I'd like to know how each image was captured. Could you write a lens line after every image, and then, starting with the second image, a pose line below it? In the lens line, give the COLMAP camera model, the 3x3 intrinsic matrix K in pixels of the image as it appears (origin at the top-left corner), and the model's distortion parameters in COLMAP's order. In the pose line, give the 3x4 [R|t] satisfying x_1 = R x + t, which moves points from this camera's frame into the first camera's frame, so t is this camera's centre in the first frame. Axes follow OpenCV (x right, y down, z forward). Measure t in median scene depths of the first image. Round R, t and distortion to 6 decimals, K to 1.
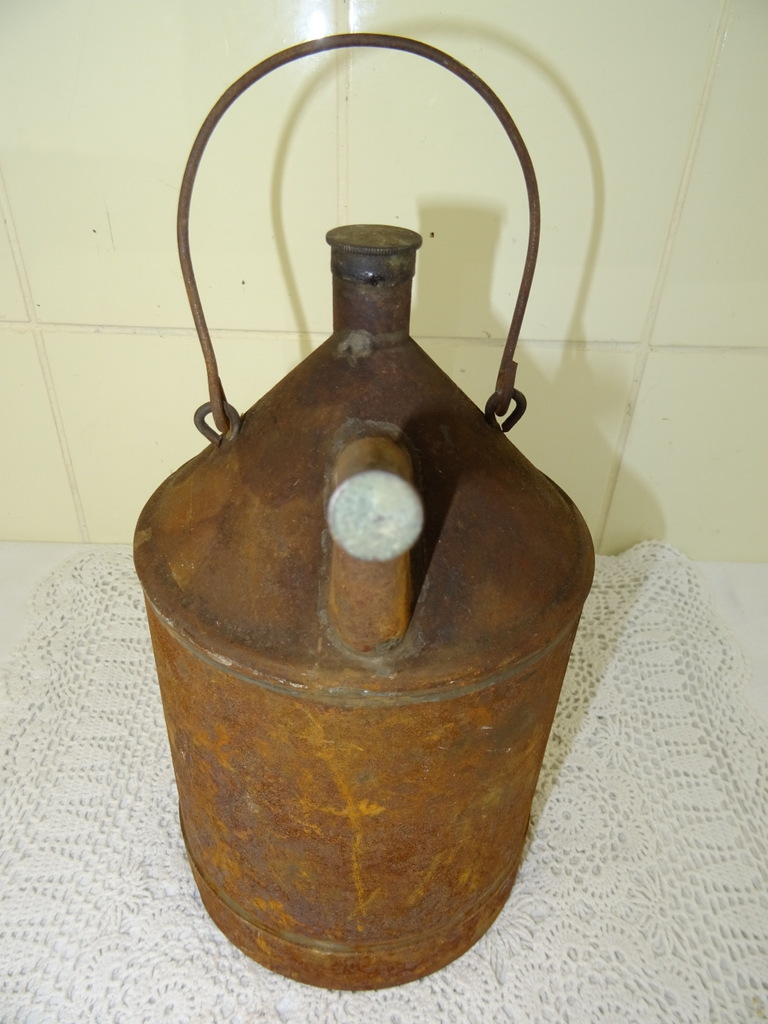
lens RADIAL K [[733.1, 0, 383.3], [0, 733.1, 509.3], [0, 0, 1]] dist [0.002815, -0.013060]
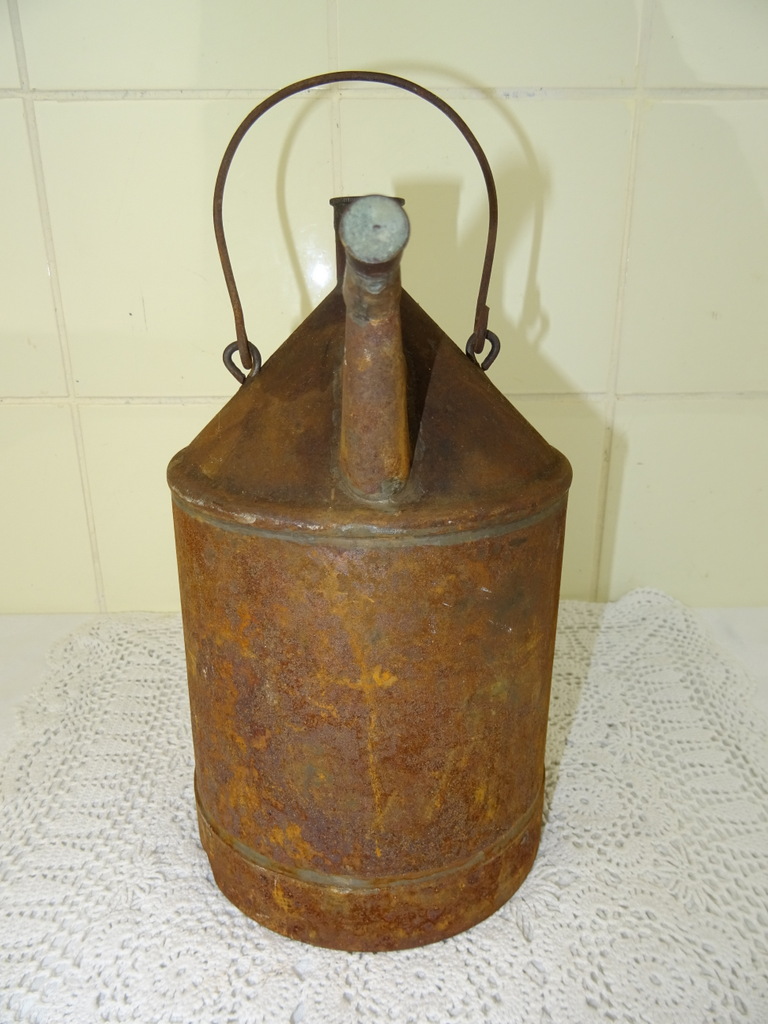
lens RADIAL K [[733.1, 0, 383.3], [0, 733.1, 509.3], [0, 0, 1]] dist [0.002815, -0.013060]
pose [[0.999114, -0.042019, 0.002570, -0.005617], [0.041200, 0.963451, -0.264699, 0.254659], [0.008646, 0.264570, 0.964328, -0.050683]]
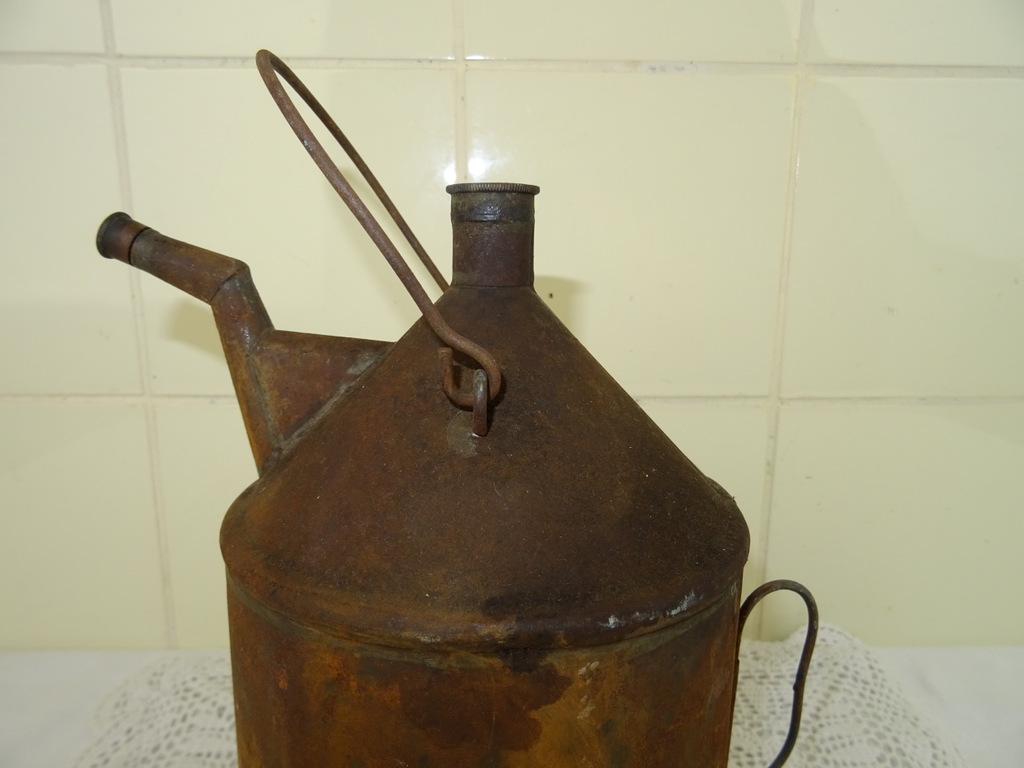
lens RADIAL K [[741.2, 0, 512.0], [0, 741.2, 384.0], [0, 0, 1]] dist [0.004522, -0.006057]
pose [[0.999418, -0.030223, 0.015819, -0.008879], [0.033967, 0.924518, -0.379622, 0.134028], [-0.003152, 0.379938, 0.925006, 0.087457]]
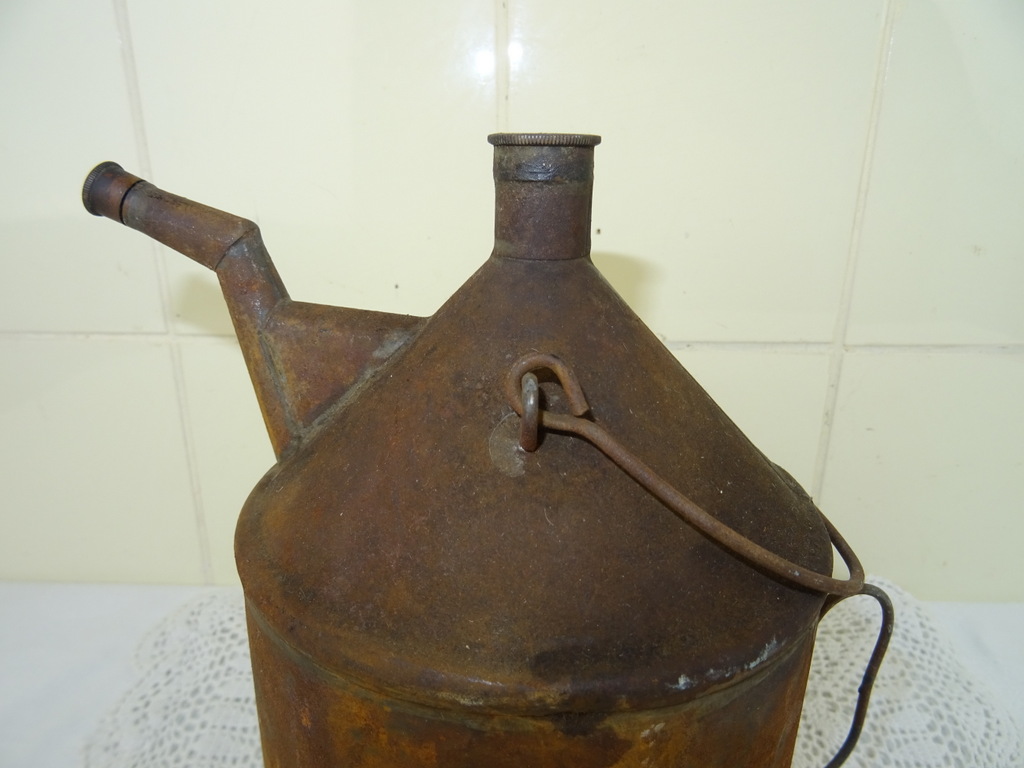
lens RADIAL K [[733.1, 0, 511.4], [0, 733.1, 381.7], [0, 0, 1]] dist [0.002815, -0.013060]
pose [[0.999330, -0.017463, -0.032155, -0.018155], [0.008567, 0.966008, -0.258372, 0.053667], [0.035574, 0.257923, 0.965510, 0.142200]]
